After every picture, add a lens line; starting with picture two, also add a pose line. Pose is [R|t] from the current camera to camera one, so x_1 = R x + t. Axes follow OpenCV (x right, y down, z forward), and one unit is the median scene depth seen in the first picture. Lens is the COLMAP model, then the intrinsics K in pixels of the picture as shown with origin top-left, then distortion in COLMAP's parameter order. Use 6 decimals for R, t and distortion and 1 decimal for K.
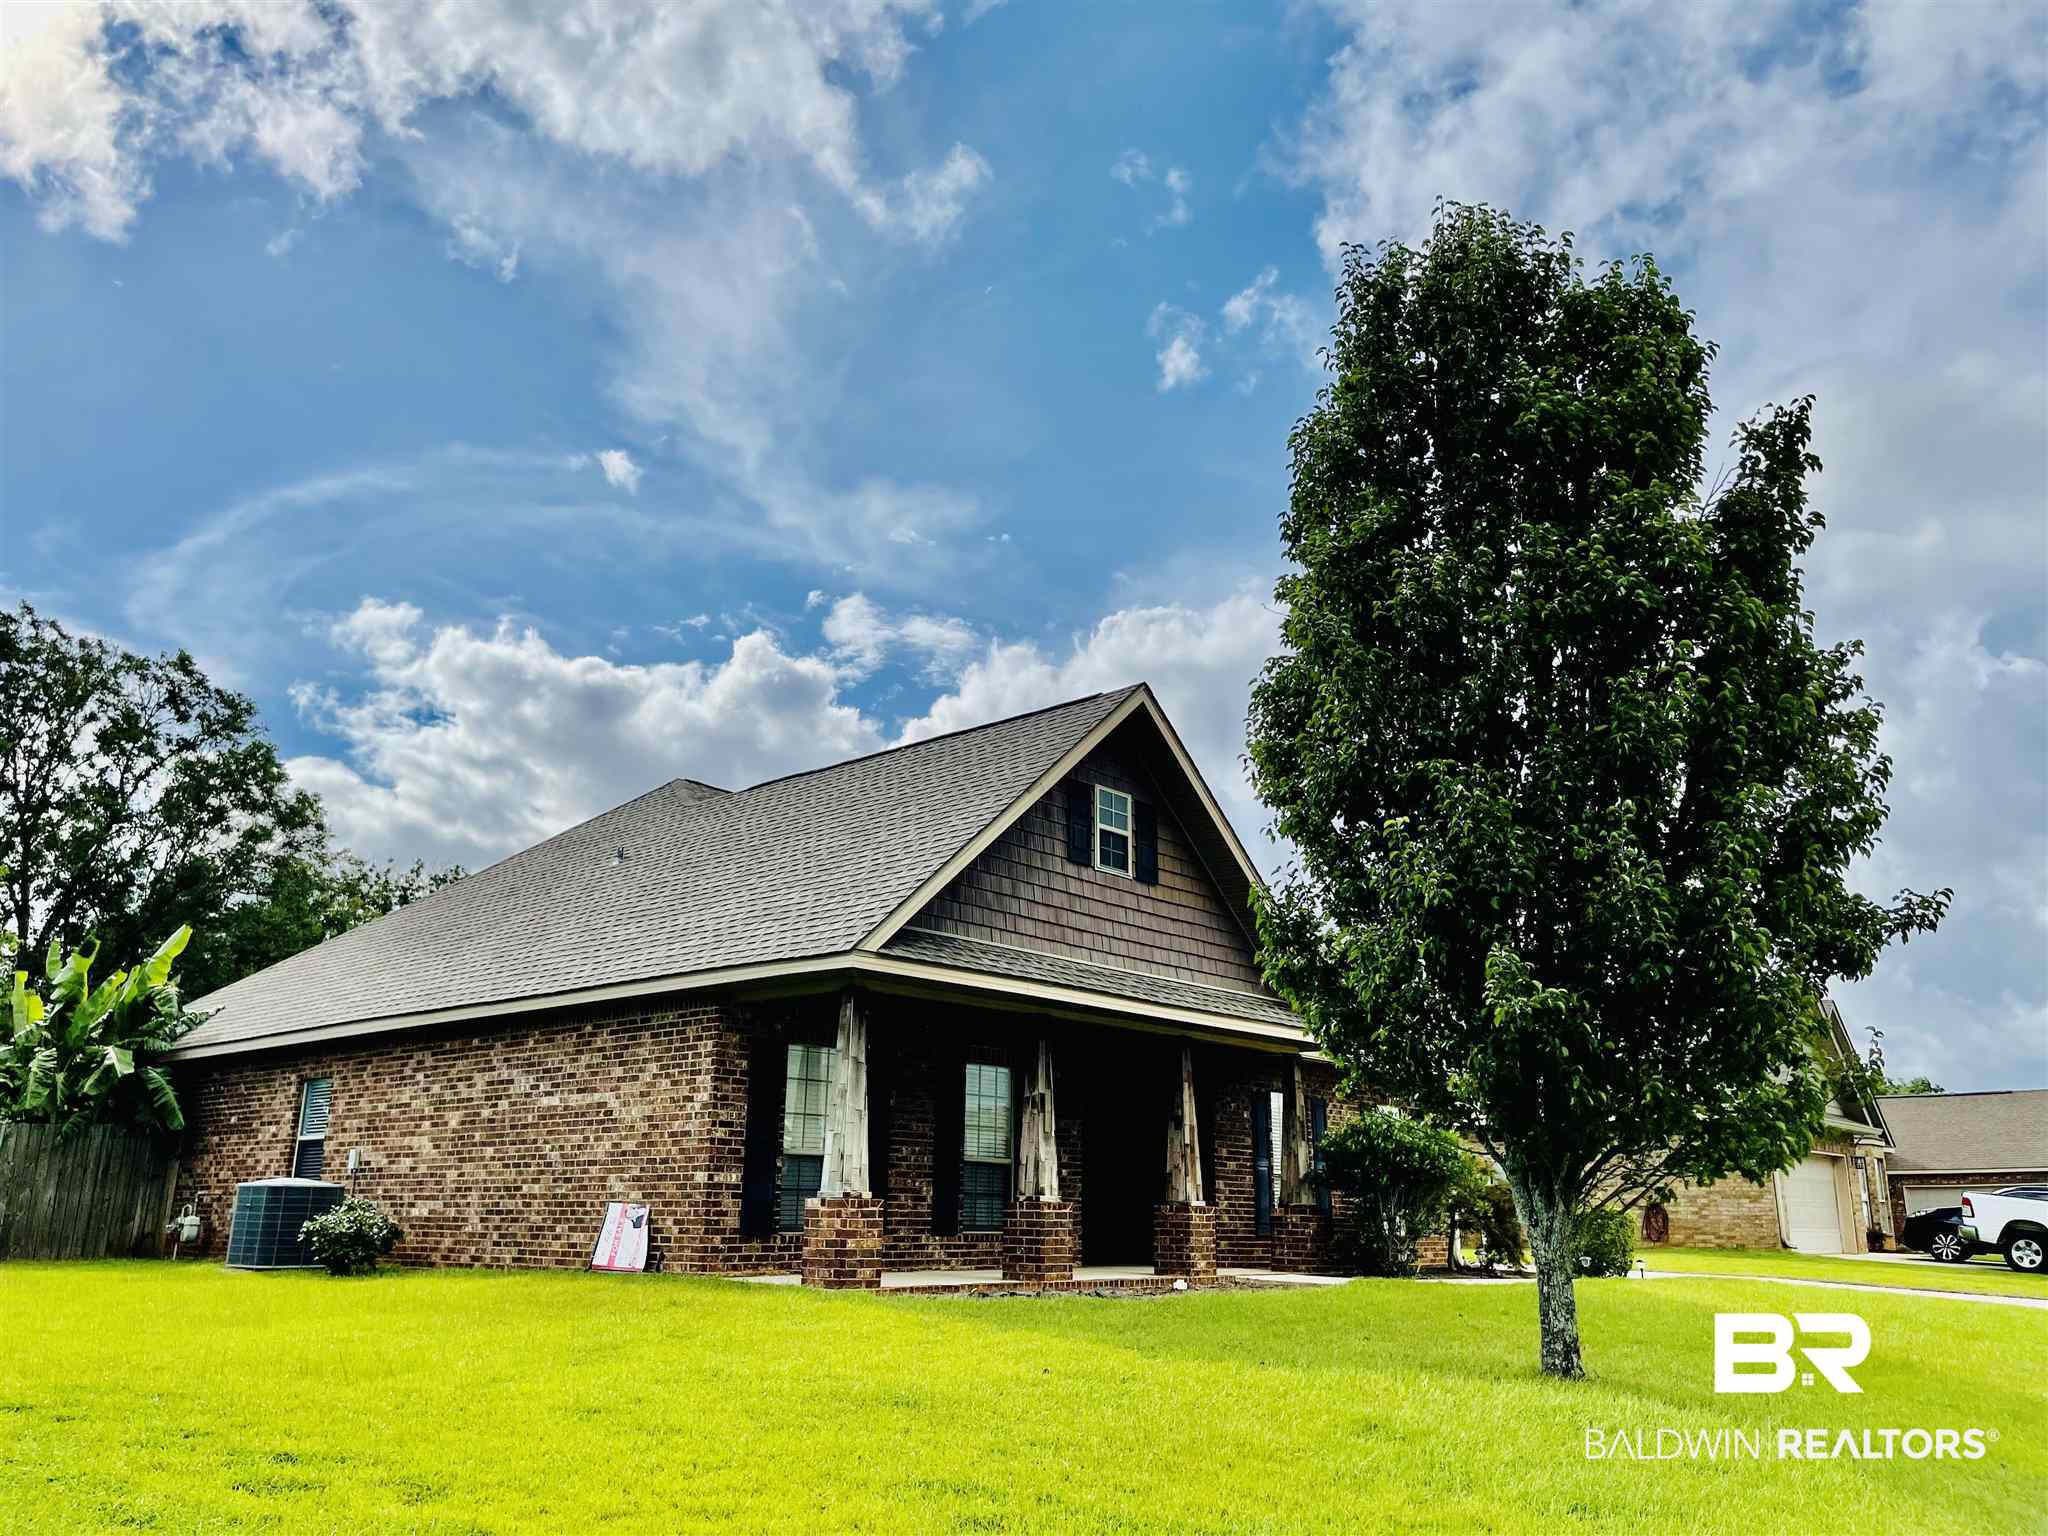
lens RADIAL K [[1543.1, 0, 1024.0], [0, 1543.1, 768.0], [0, 0, 1]] dist [0.048778, -0.049401]
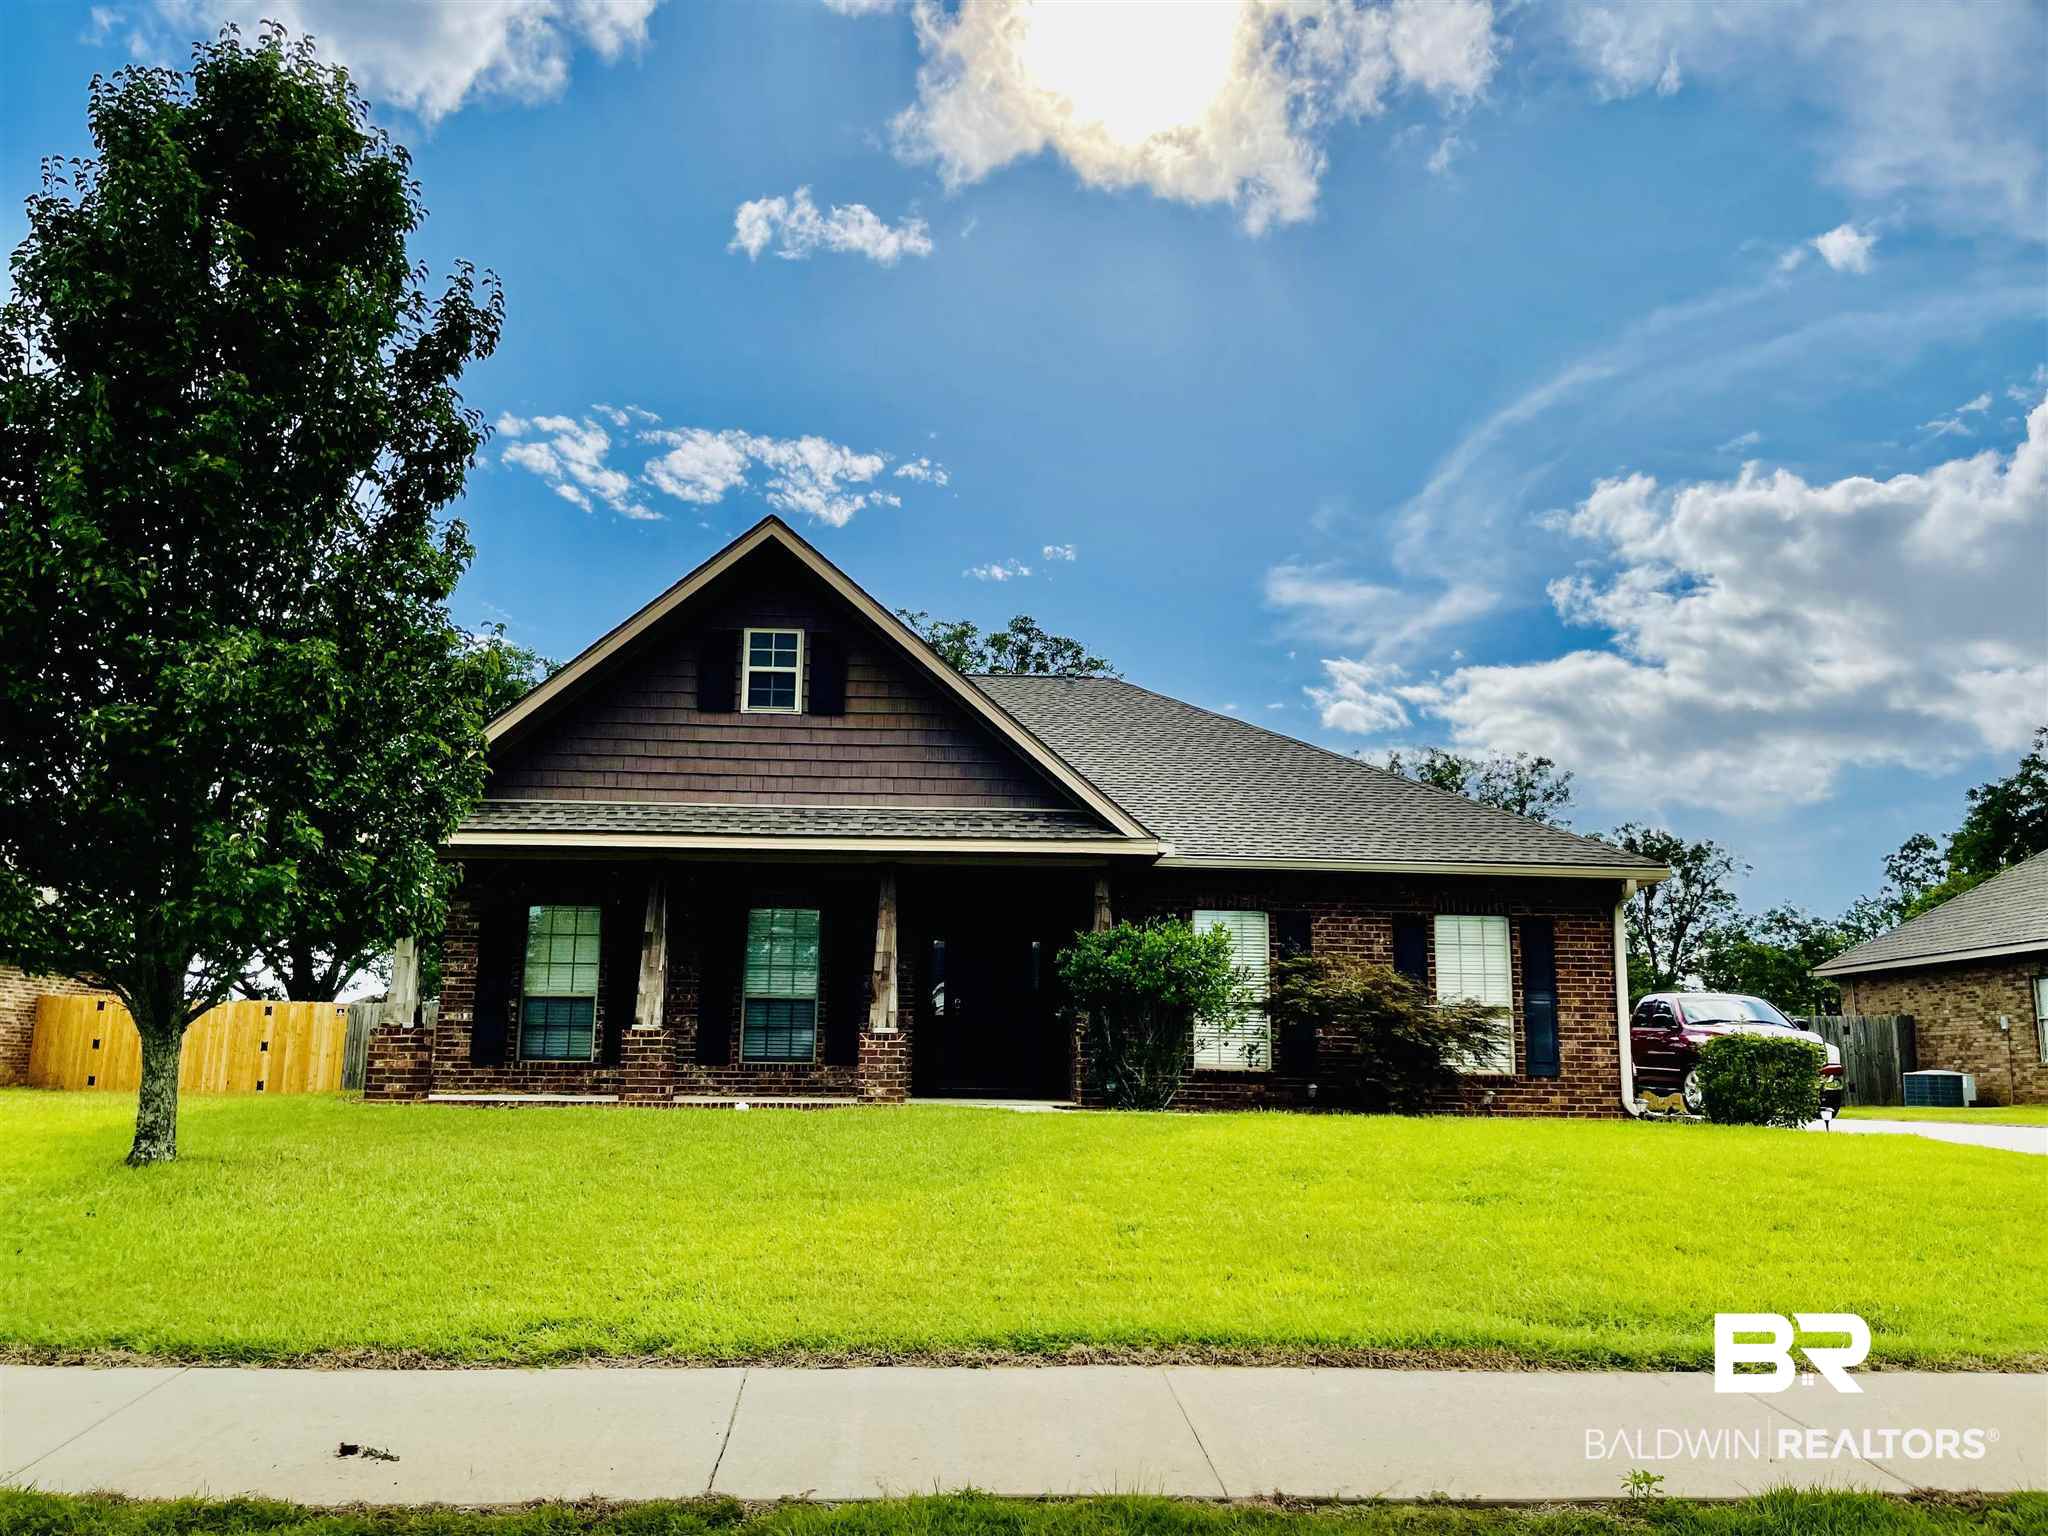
lens RADIAL K [[1595.7, 0, 1024.3], [0, 1595.7, 776.7], [0, 0, 1]] dist [0.011129, 0.002007]
pose [[0.705302, -0.135036, -0.695927, 0.914413], [0.194679, 0.980842, 0.006981, 0.137425], [0.681652, -0.140406, 0.718079, 0.370326]]
